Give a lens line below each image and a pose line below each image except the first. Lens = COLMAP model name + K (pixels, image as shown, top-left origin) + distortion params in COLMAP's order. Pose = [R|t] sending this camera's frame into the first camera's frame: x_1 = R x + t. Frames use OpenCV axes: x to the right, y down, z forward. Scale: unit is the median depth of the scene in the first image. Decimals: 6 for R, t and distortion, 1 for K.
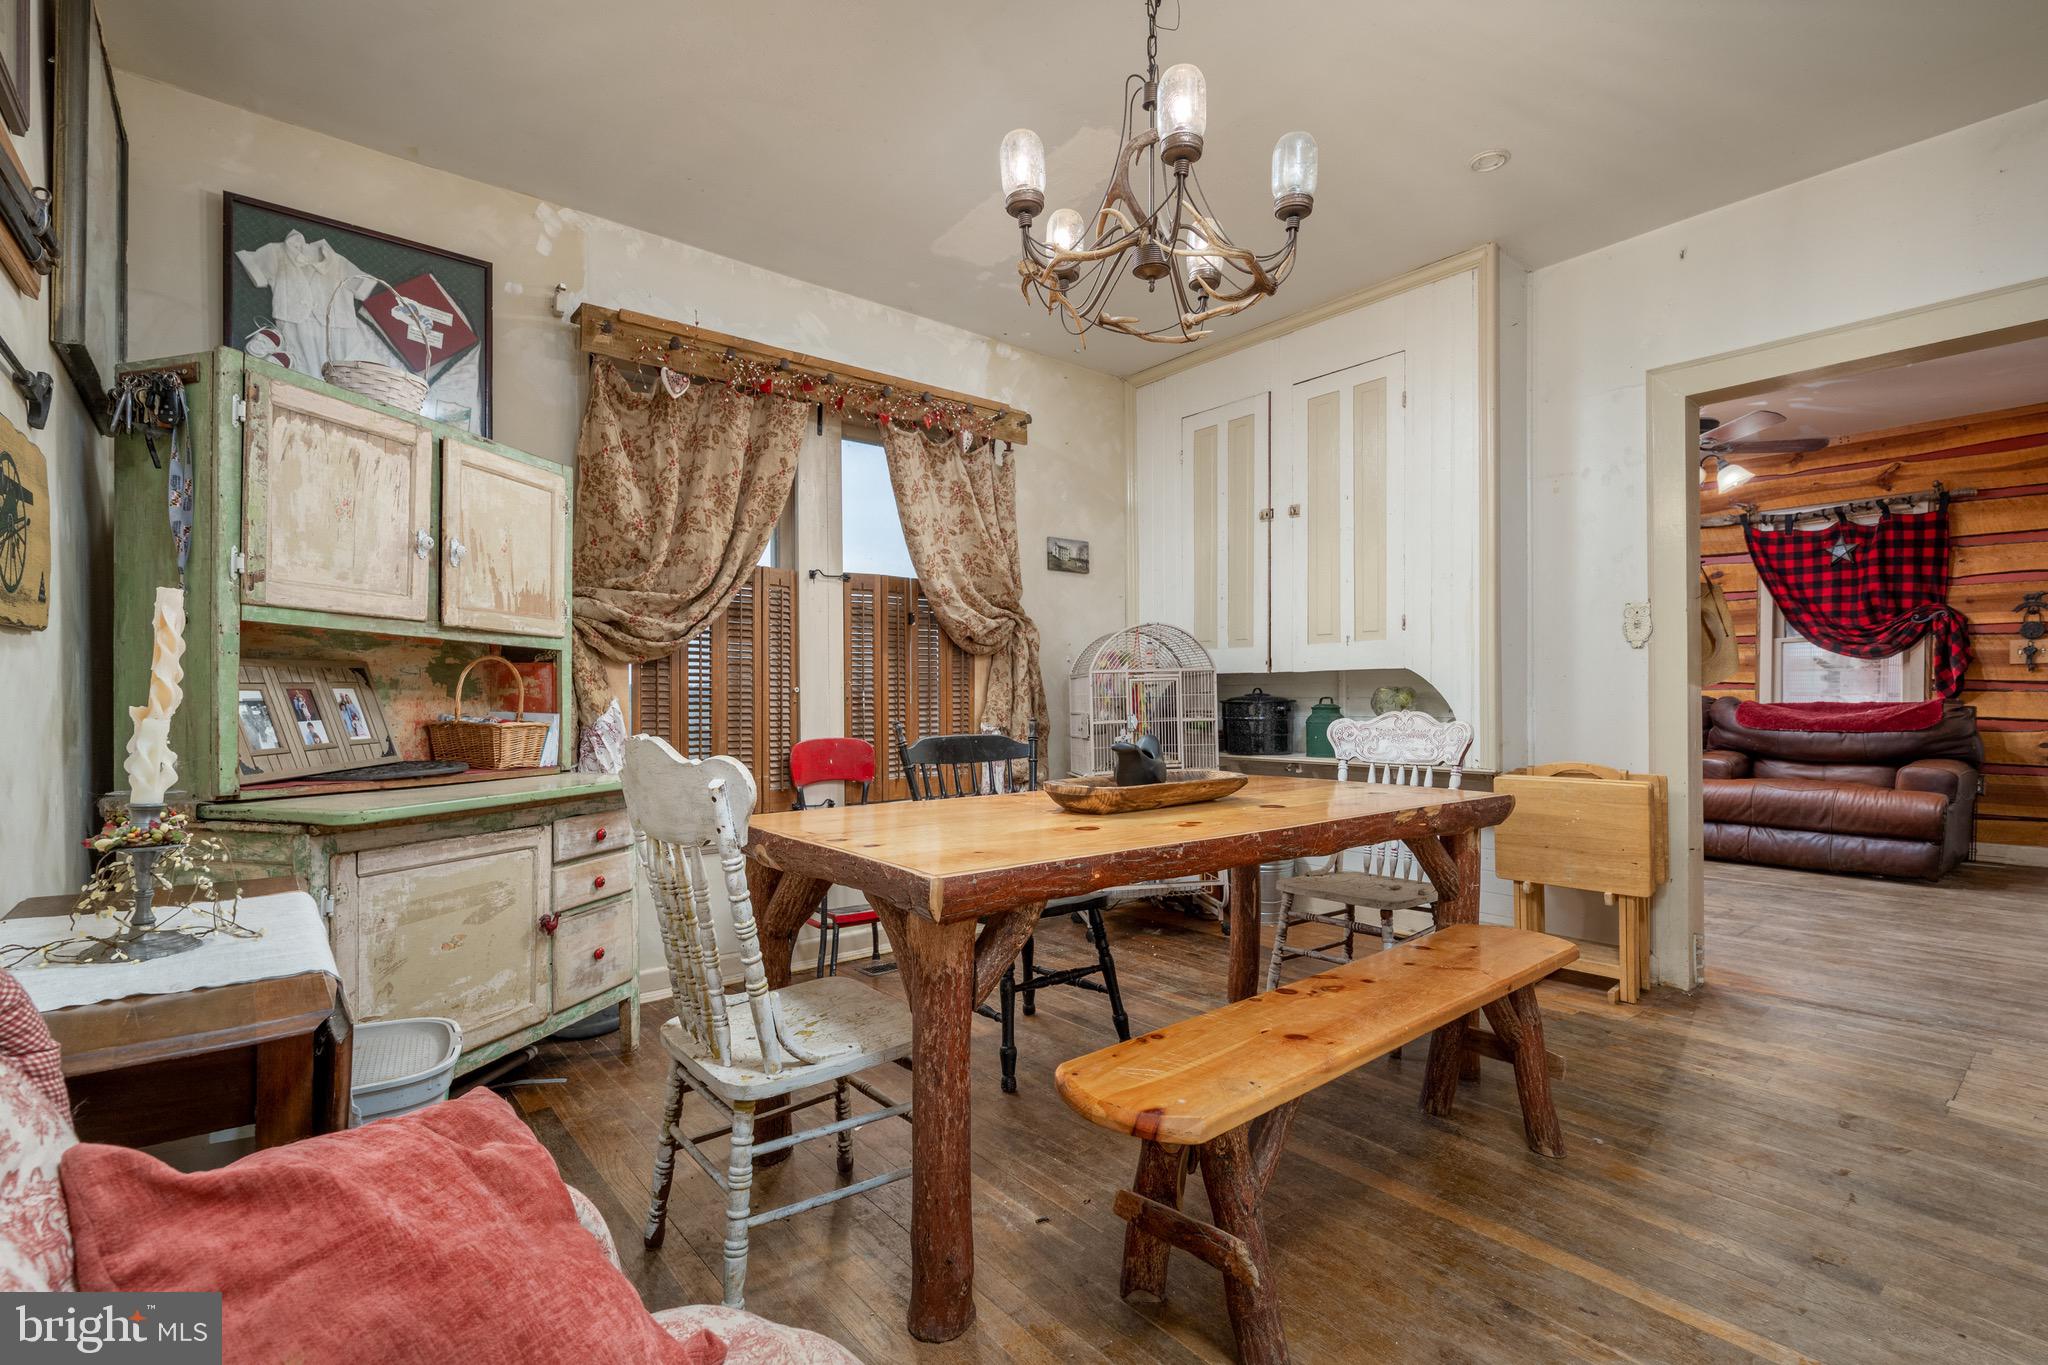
lens RADIAL K [[957.5, 0, 1032.4], [0, 957.5, 689.4], [0, 0, 1]] dist [-0.000261, 0.000170]
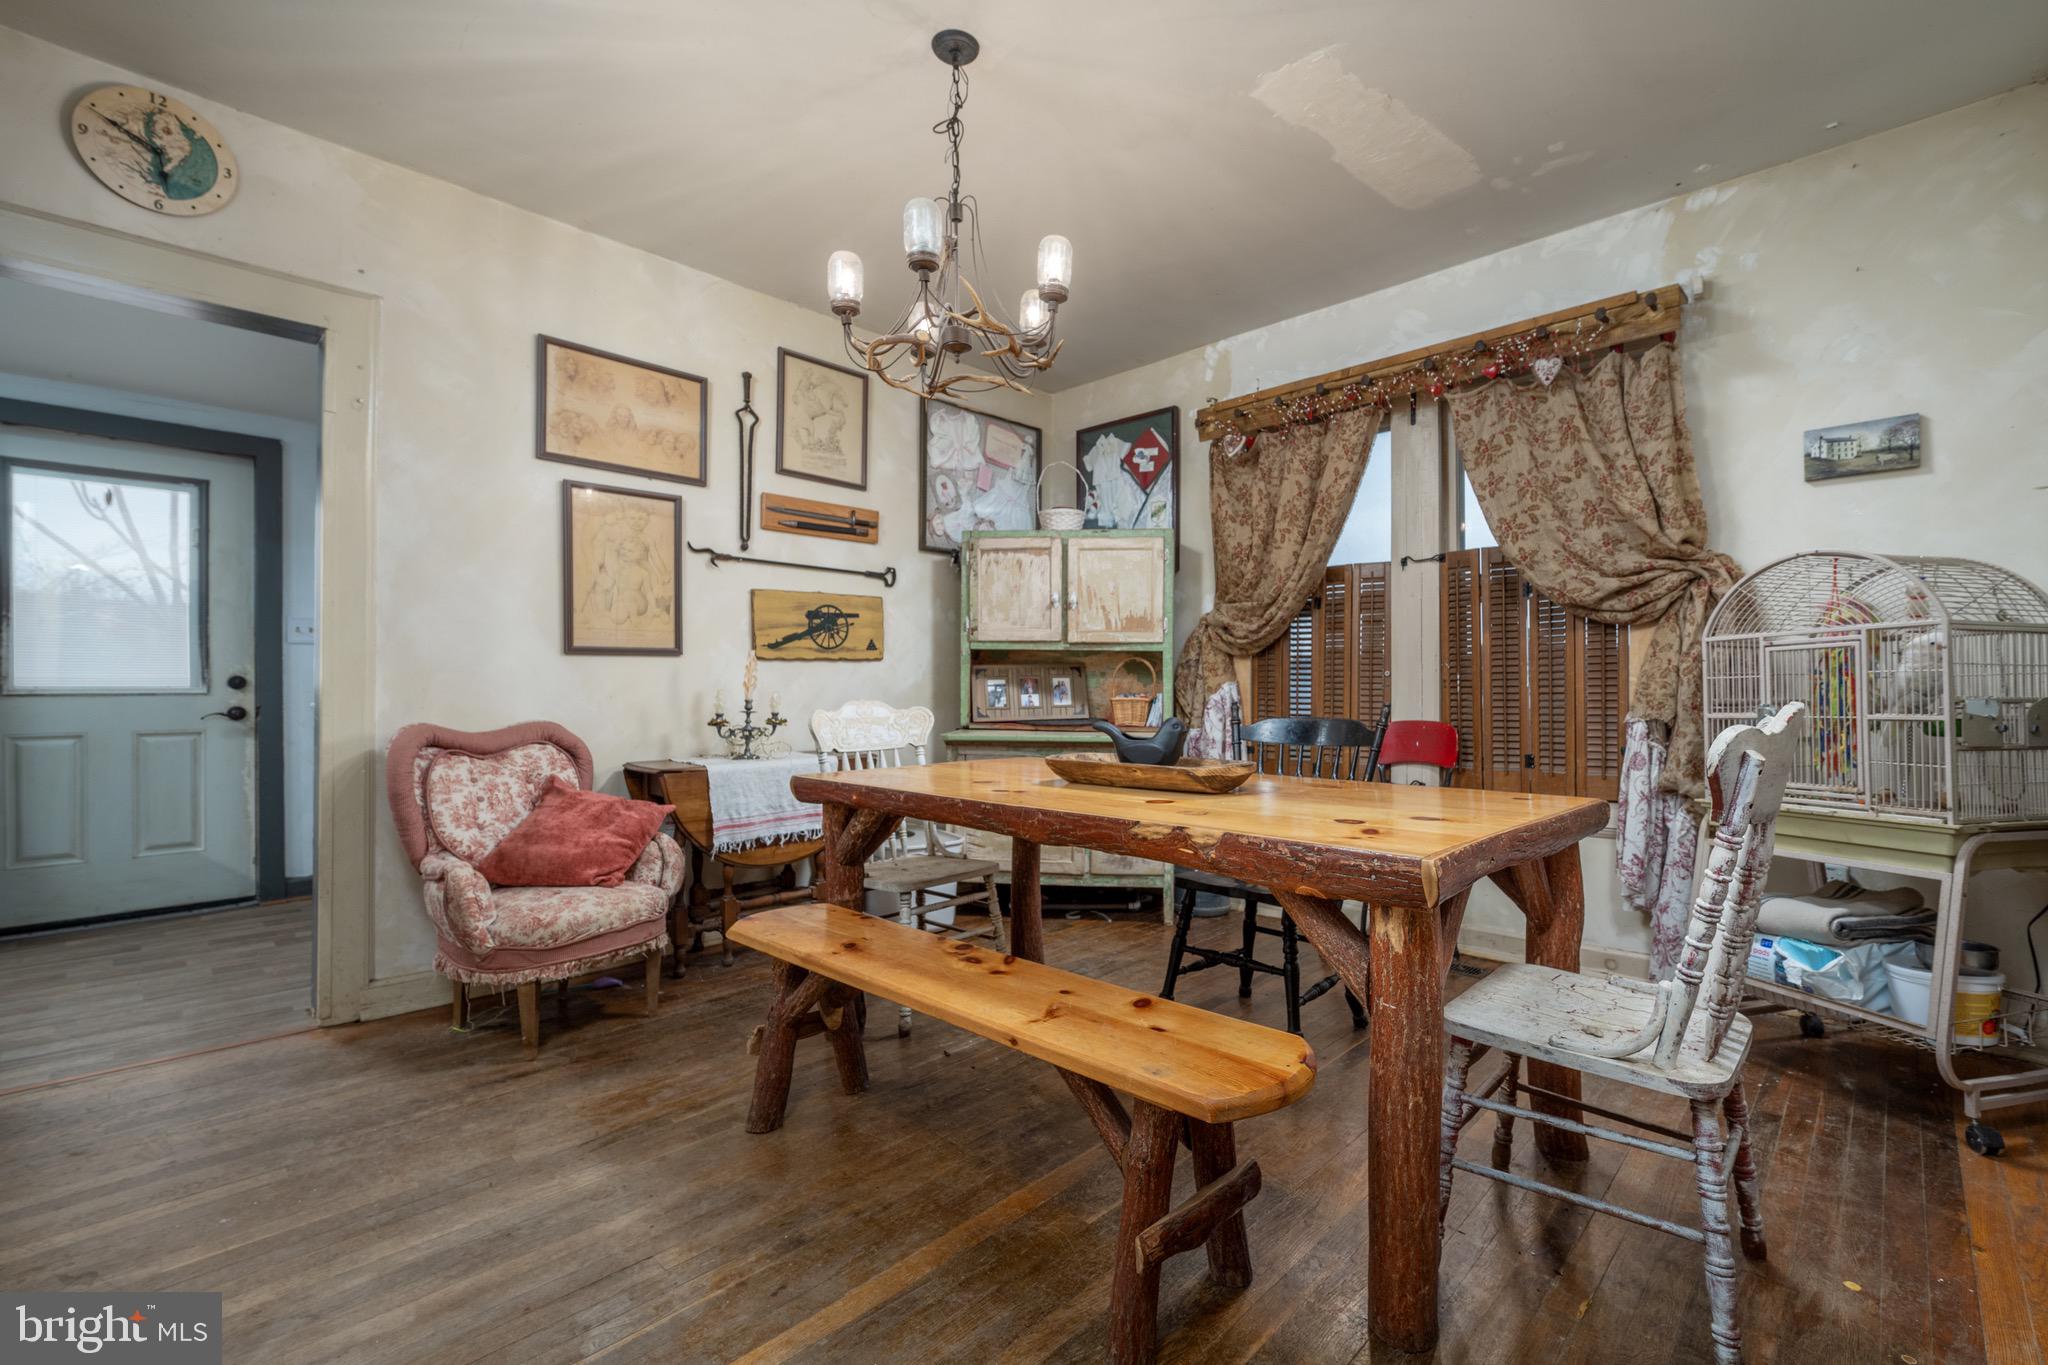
lens RADIAL K [[846.8, 0, 1037.9], [0, 846.8, 675.2], [0, 0, 1]] dist [-0.003584, -0.000390]
pose [[0.113372, -0.012206, -0.993478, 0.877661], [0.013231, 0.999854, -0.010775, 0.010308], [0.993465, -0.011923, 0.113517, 0.689161]]
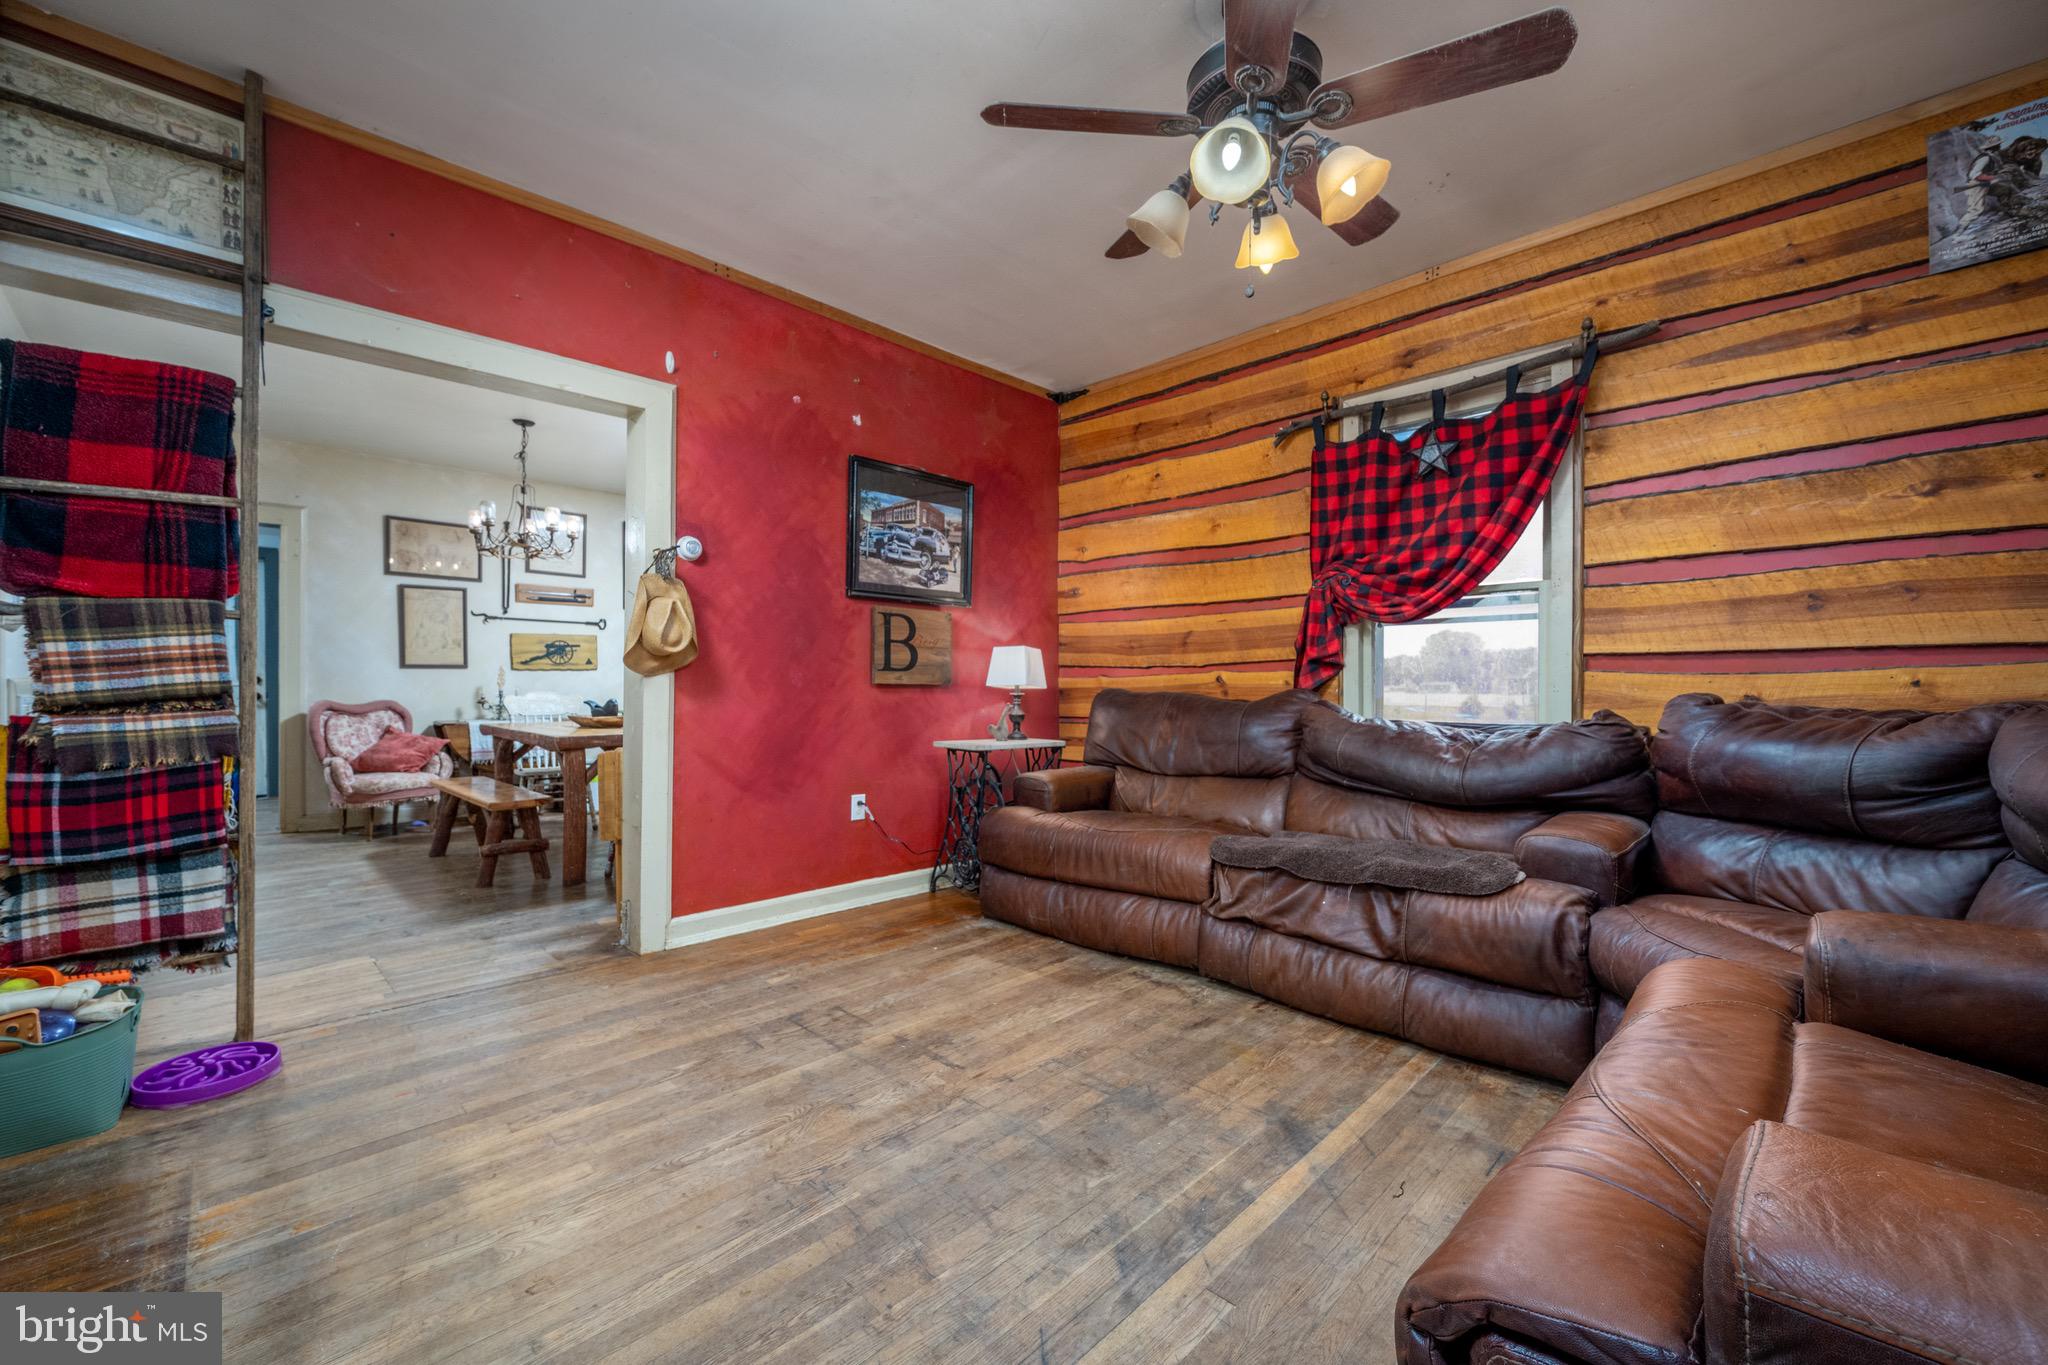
lens RADIAL K [[805.5, 0, 1018.7], [0, 805.5, 691.8], [0, 0, 1]] dist [-0.001087, -0.000041]
pose [[0.090165, 0.011513, -0.995860, 1.947336], [0.009750, 0.999875, 0.012442, 0.015621], [0.995879, -0.010832, 0.090041, 1.593685]]
